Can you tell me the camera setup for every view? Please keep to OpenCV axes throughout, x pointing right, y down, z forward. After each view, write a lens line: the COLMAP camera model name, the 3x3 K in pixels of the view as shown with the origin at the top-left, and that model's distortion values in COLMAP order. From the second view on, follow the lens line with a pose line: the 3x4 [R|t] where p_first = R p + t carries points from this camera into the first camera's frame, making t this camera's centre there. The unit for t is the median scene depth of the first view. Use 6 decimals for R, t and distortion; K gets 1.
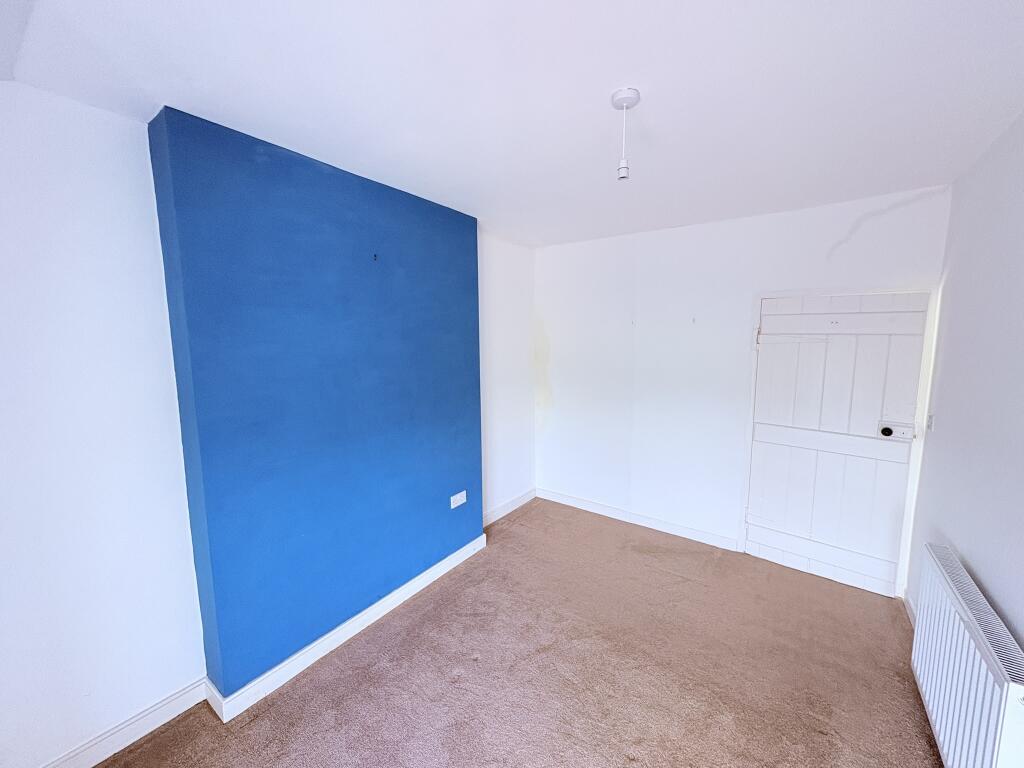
lens RADIAL K [[411.0, 0, 512.0], [0, 411.0, 384.0], [0, 0, 1]] dist [0.000198, 0.000080]
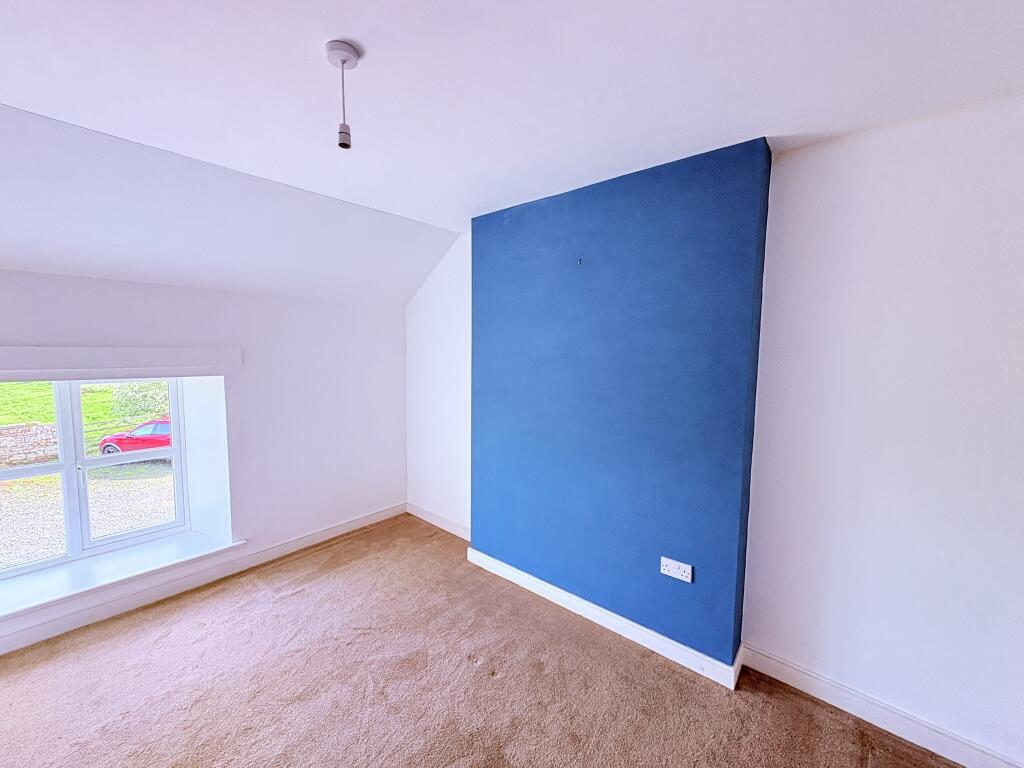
lens RADIAL K [[411.0, 0, 512.0], [0, 411.0, 384.0], [0, 0, 1]] dist [0.000198, 0.000080]
pose [[-0.104389, 0.091482, -0.990320, 0.701413], [-0.121117, 0.987179, 0.103959, -0.088211], [0.987134, 0.130797, -0.091971, 0.927703]]
